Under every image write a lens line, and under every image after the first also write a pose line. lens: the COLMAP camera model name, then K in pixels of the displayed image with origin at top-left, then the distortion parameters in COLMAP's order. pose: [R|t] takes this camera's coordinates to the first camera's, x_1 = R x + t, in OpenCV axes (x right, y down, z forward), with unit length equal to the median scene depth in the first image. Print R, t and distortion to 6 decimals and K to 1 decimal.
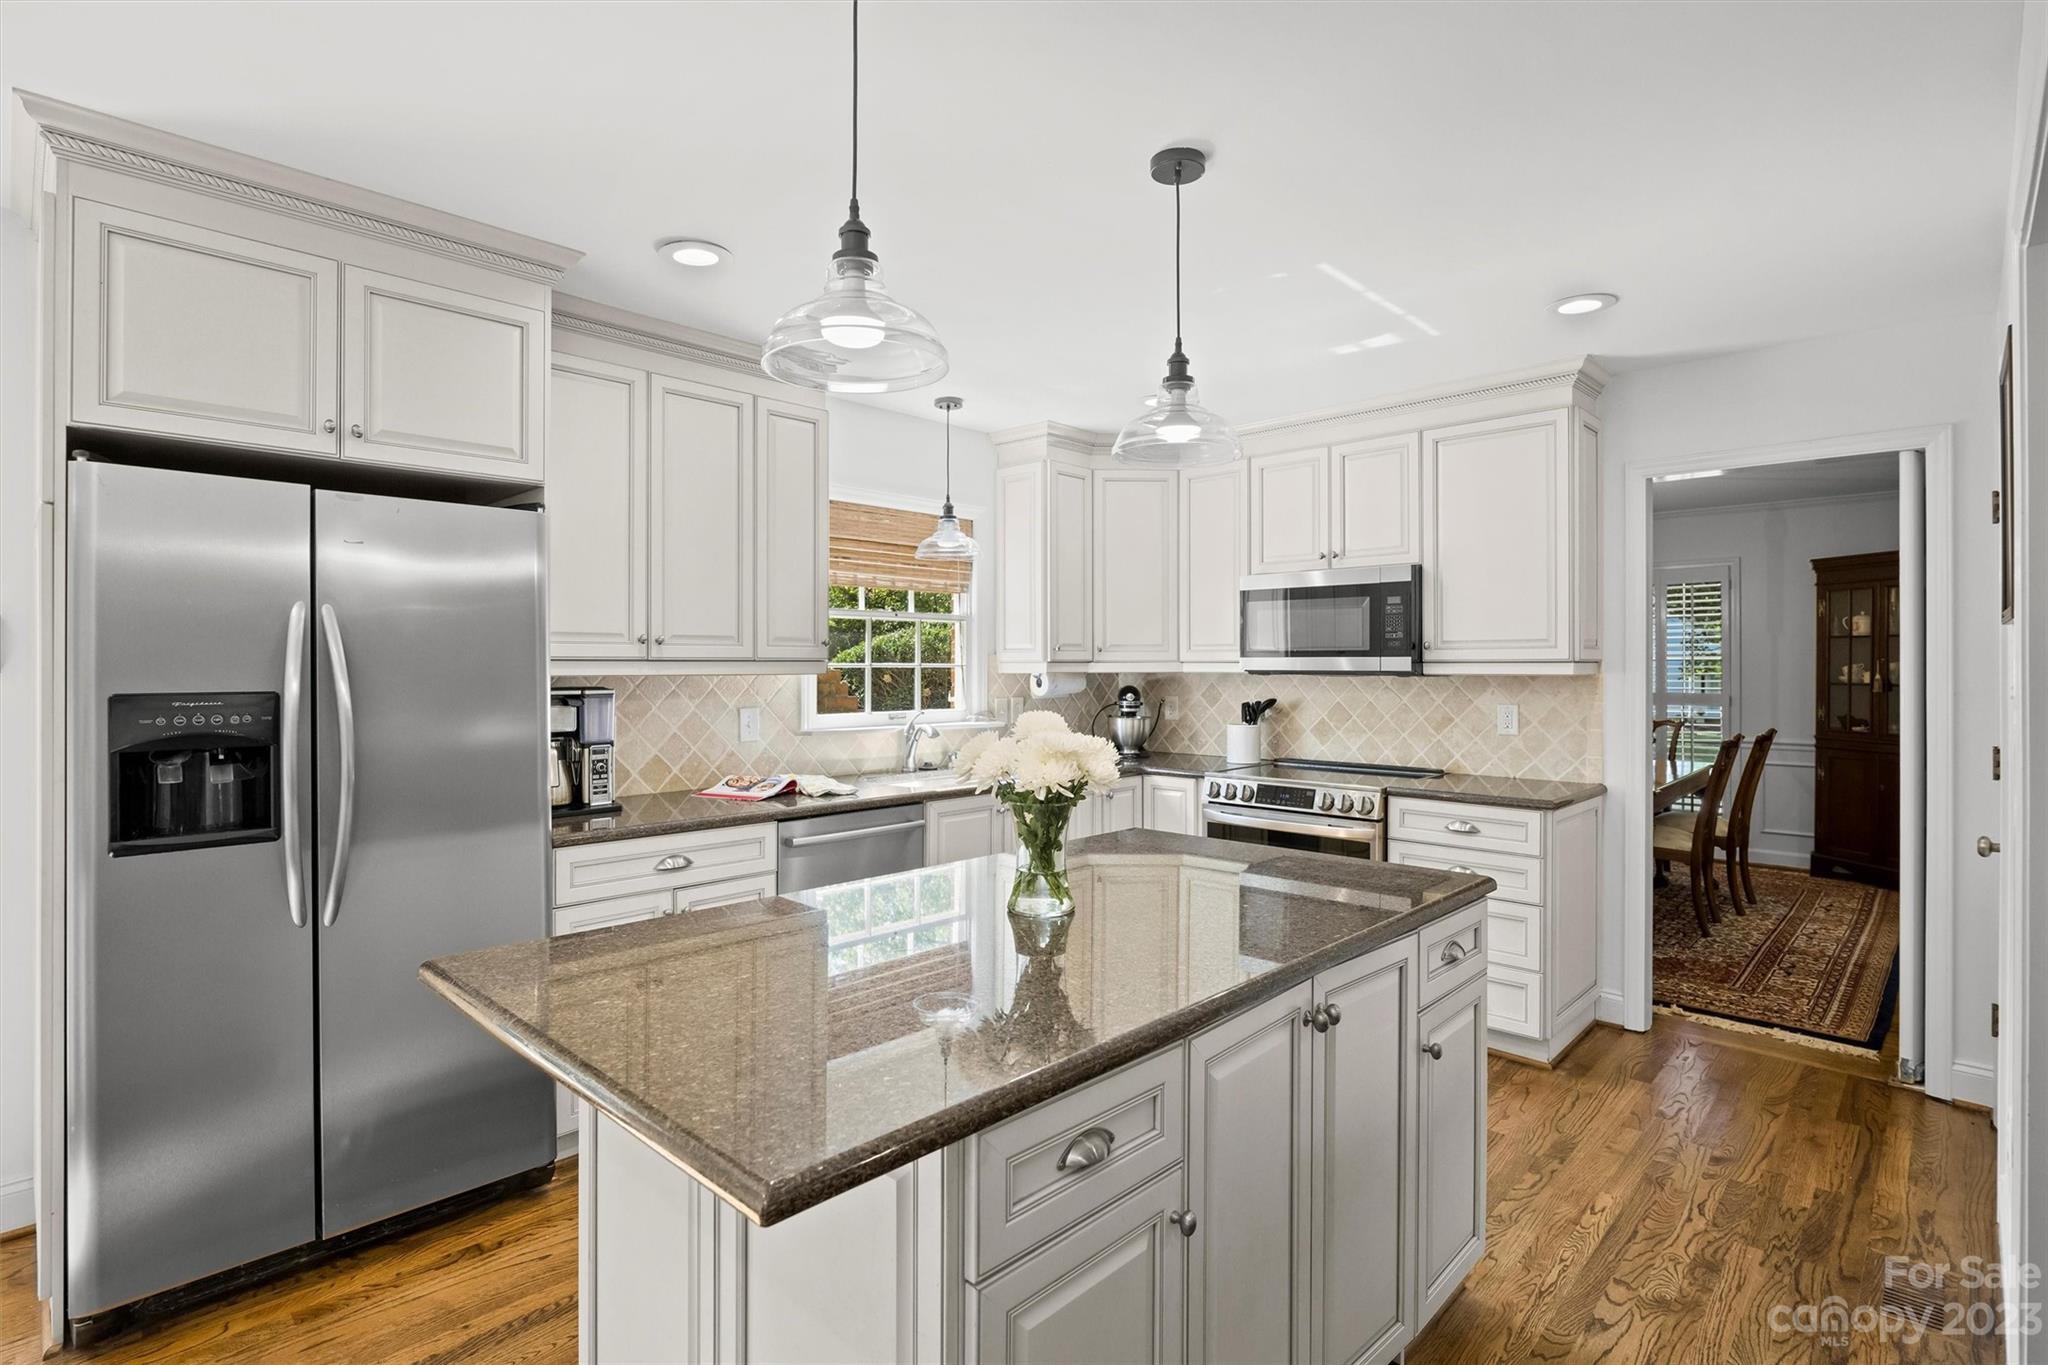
lens RADIAL K [[993.4, 0, 1019.9], [0, 993.4, 664.9], [0, 0, 1]] dist [-0.004208, -0.000943]
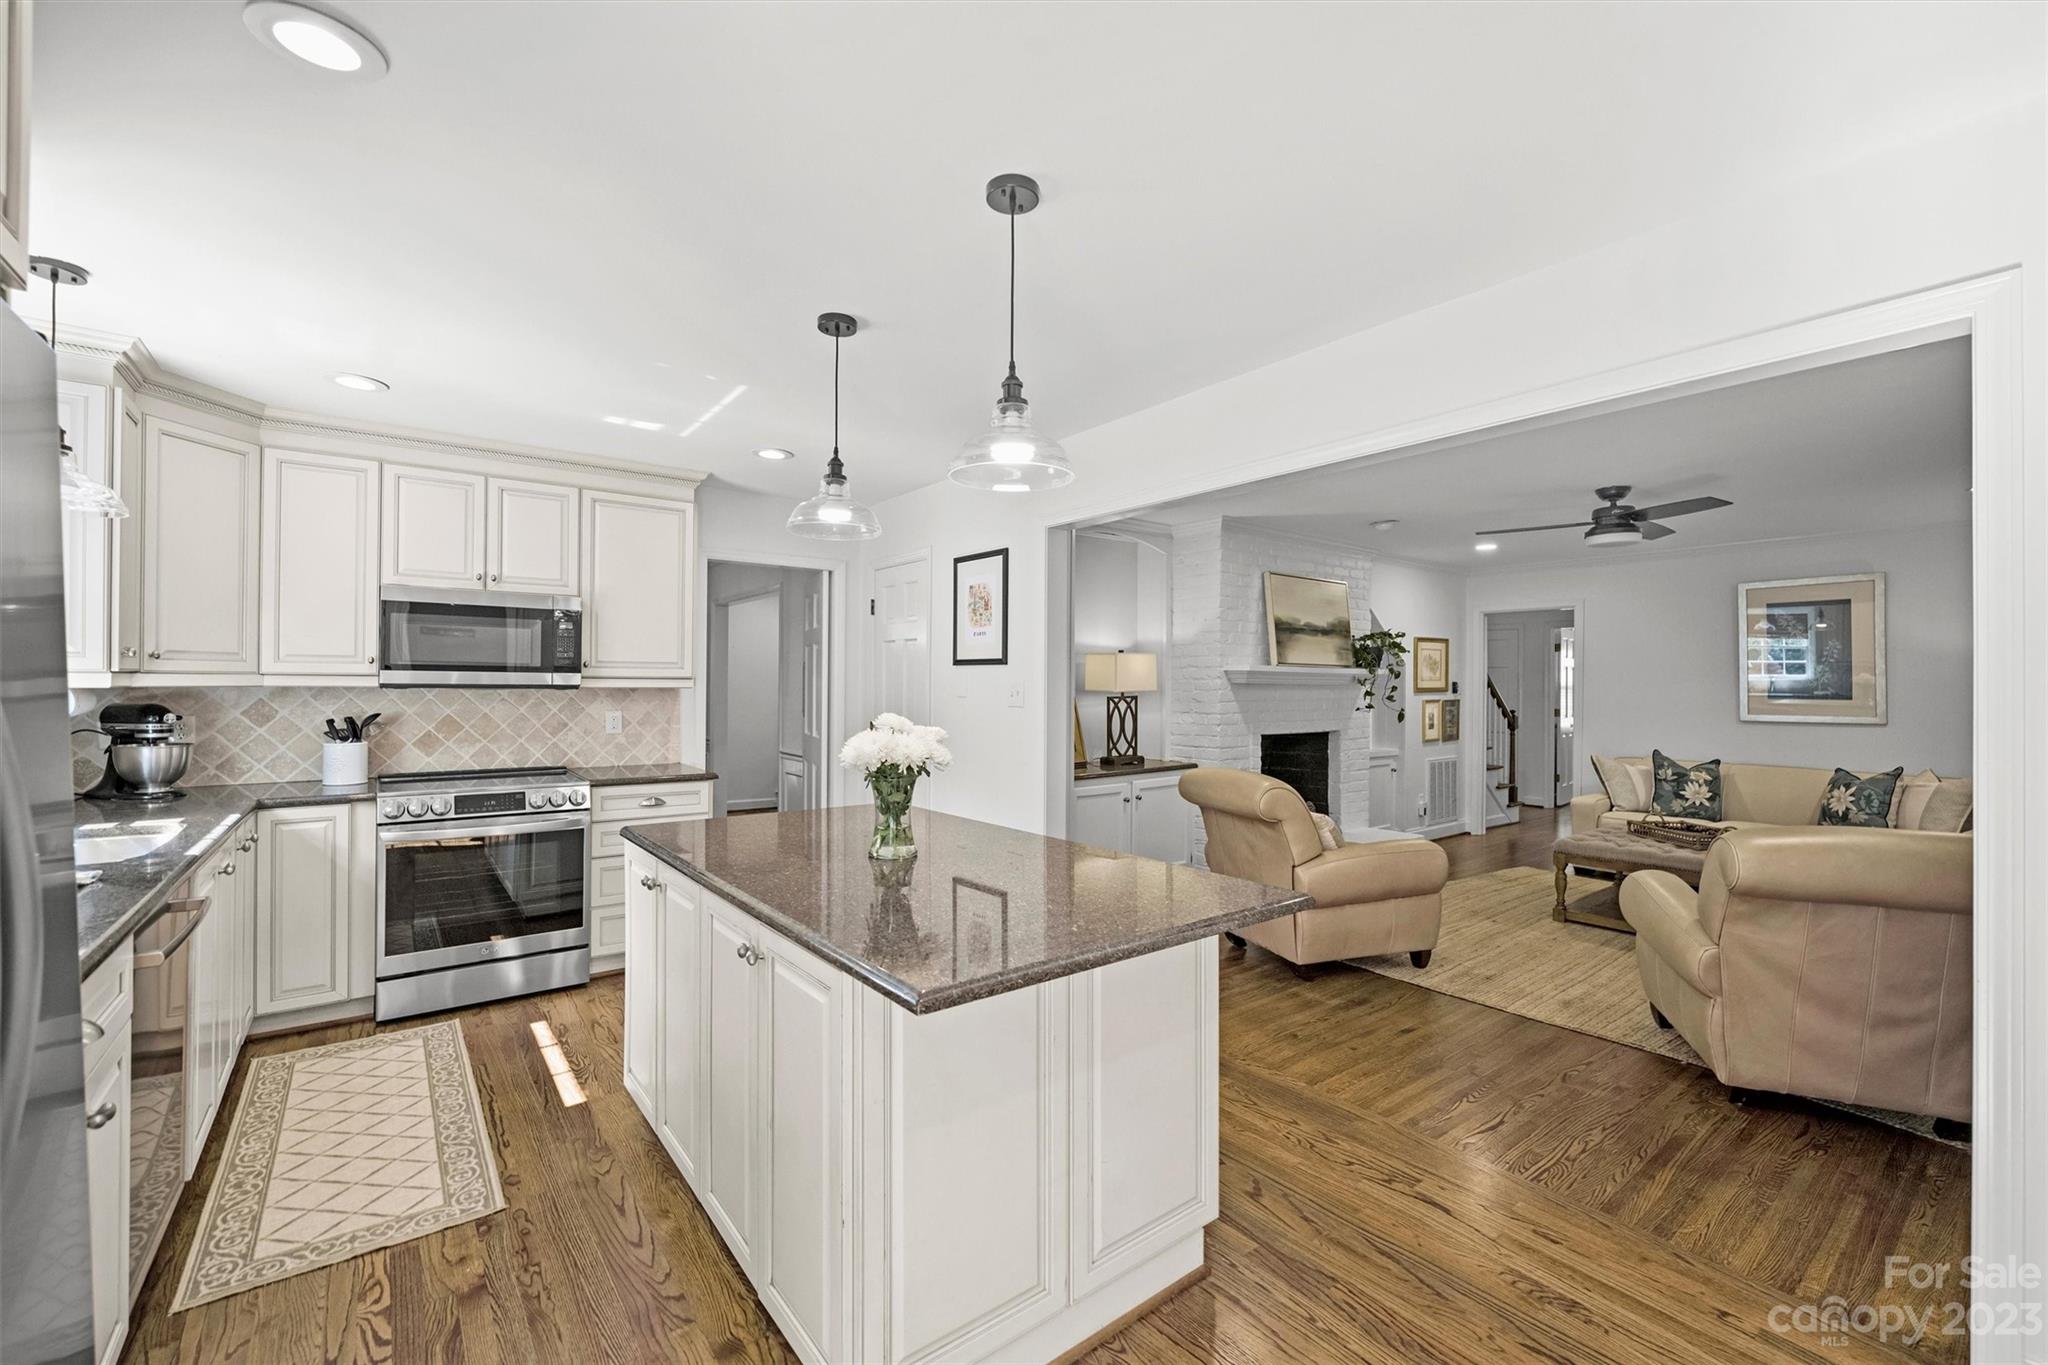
lens RADIAL K [[848.8, 0, 1005.3], [0, 848.8, 688.2], [0, 0, 1]] dist [-0.018329, 0.000770]
pose [[0.154392, -0.002330, 0.988007, -0.551538], [-0.007515, 0.999966, 0.003533, 0.002535], [-0.987981, -0.007971, 0.154369, 0.328084]]
